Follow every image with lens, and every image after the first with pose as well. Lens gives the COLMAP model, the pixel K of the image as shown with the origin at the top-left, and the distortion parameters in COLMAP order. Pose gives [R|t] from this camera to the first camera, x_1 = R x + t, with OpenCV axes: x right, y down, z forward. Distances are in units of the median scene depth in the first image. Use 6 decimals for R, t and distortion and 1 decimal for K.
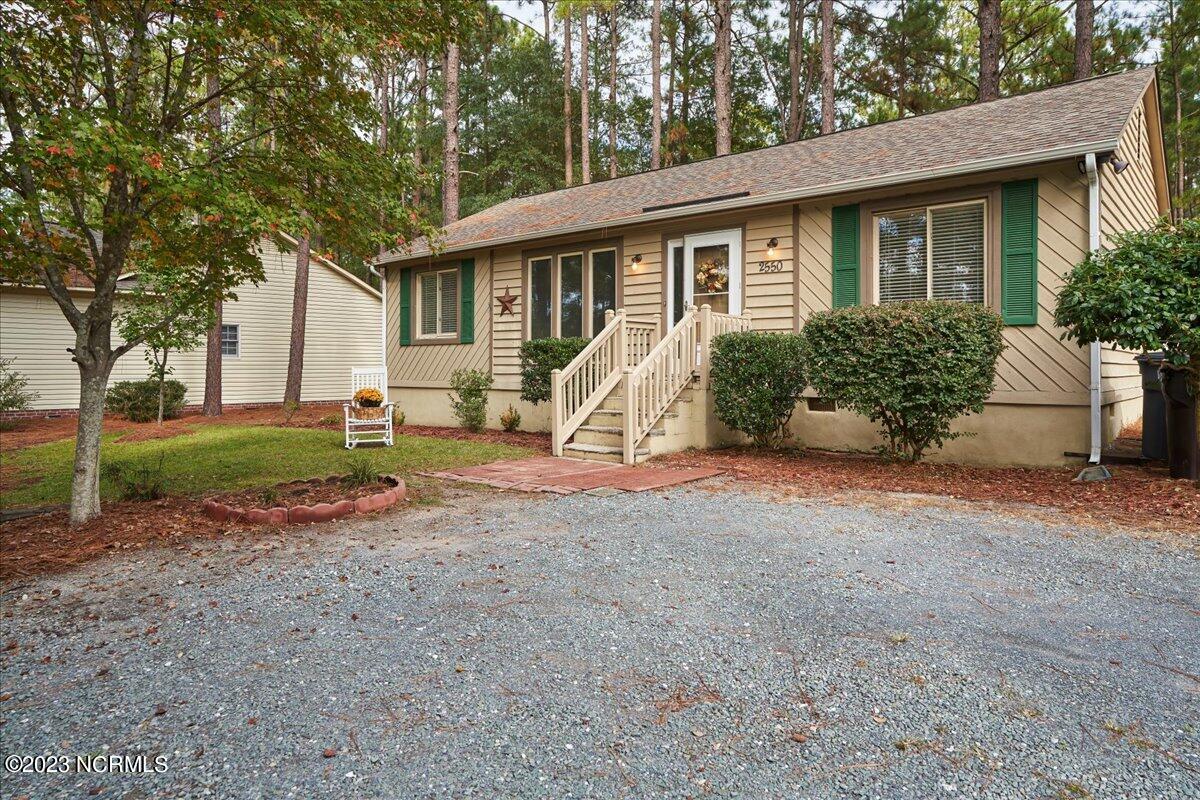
lens RADIAL K [[766.1, 0, 601.9], [0, 766.1, 372.4], [0, 0, 1]] dist [-0.001760, 0.000608]
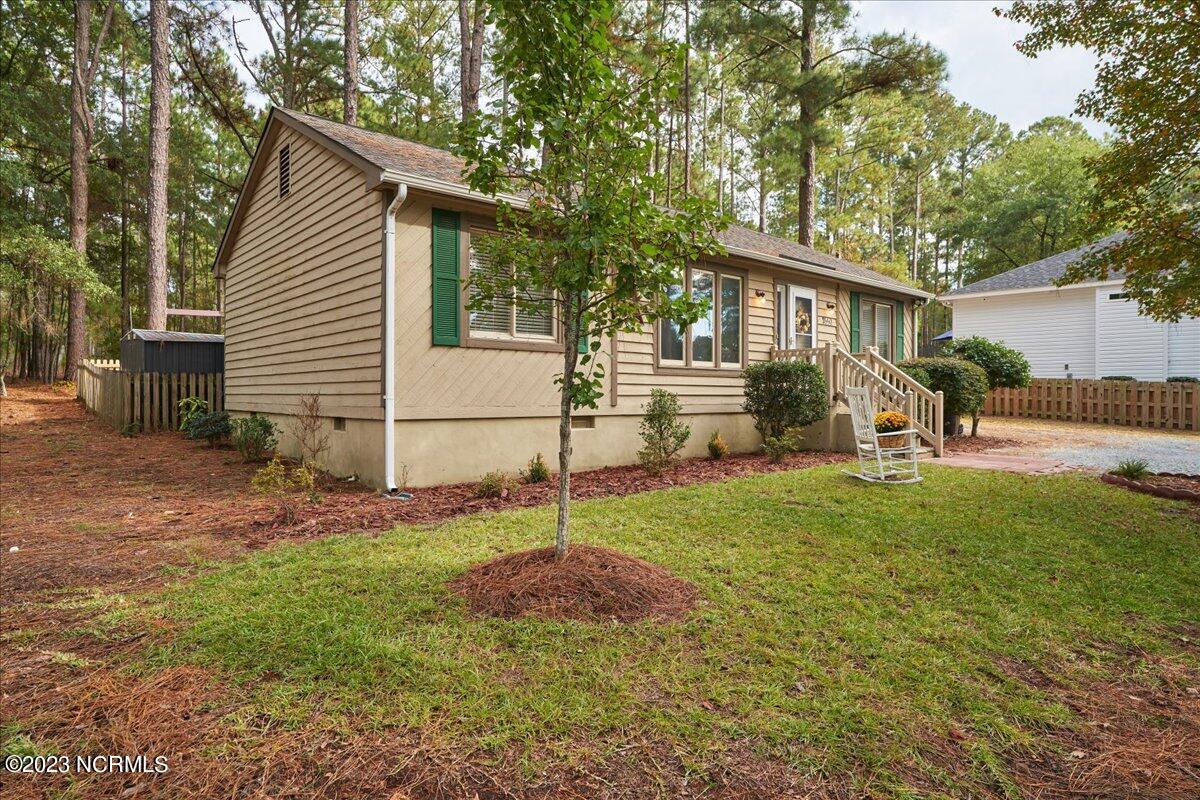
lens RADIAL K [[679.0, 0, 599.2], [0, 679.0, 411.9], [0, 0, 1]] dist [-0.001929, 0.010905]
pose [[0.149124, -0.028783, 0.988399, -1.066680], [-0.003320, 0.999556, 0.029609, -0.002008], [-0.988813, -0.007696, 0.148962, 1.166222]]
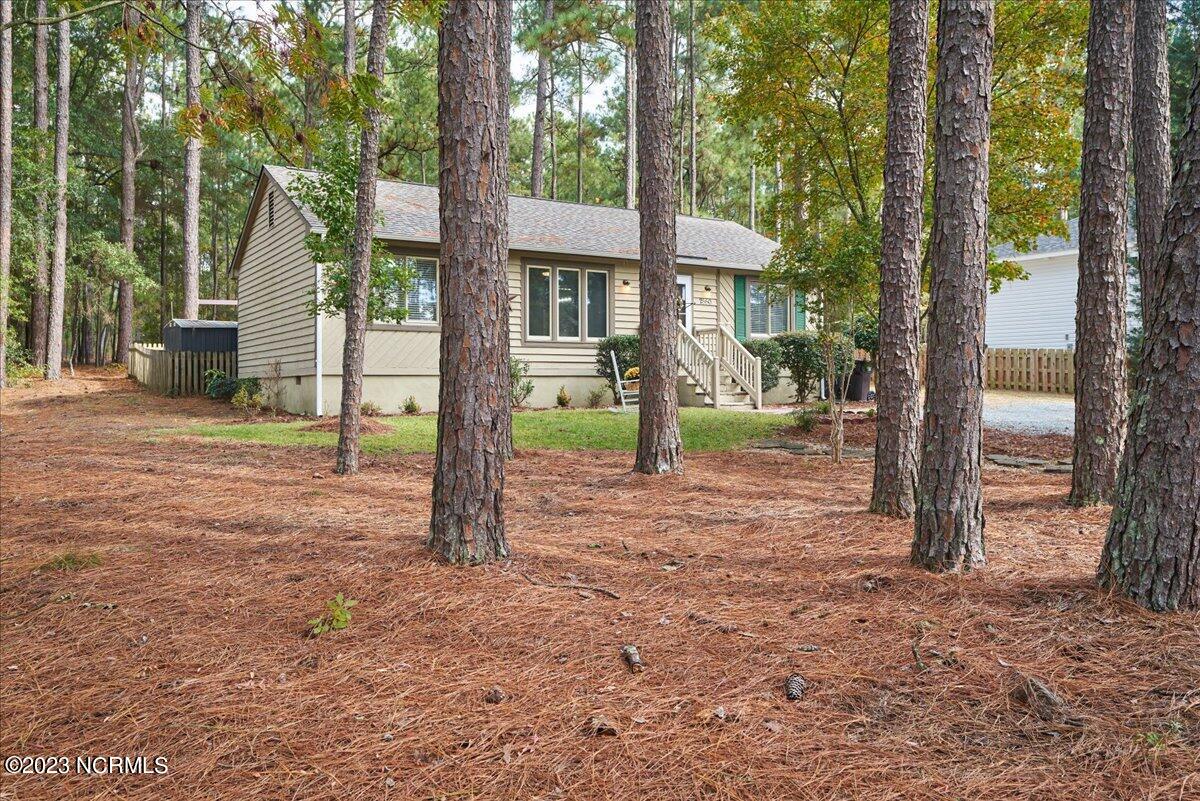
lens RADIAL K [[910.4, 0, 600.0], [0, 910.4, 400.5], [0, 0, 1]] dist [0.034109, -0.027314]
pose [[0.303369, -0.020136, 0.952660, -1.735997], [0.004505, 0.999796, 0.019698, 0.042811], [-0.952863, -0.001684, 0.303398, 0.563910]]
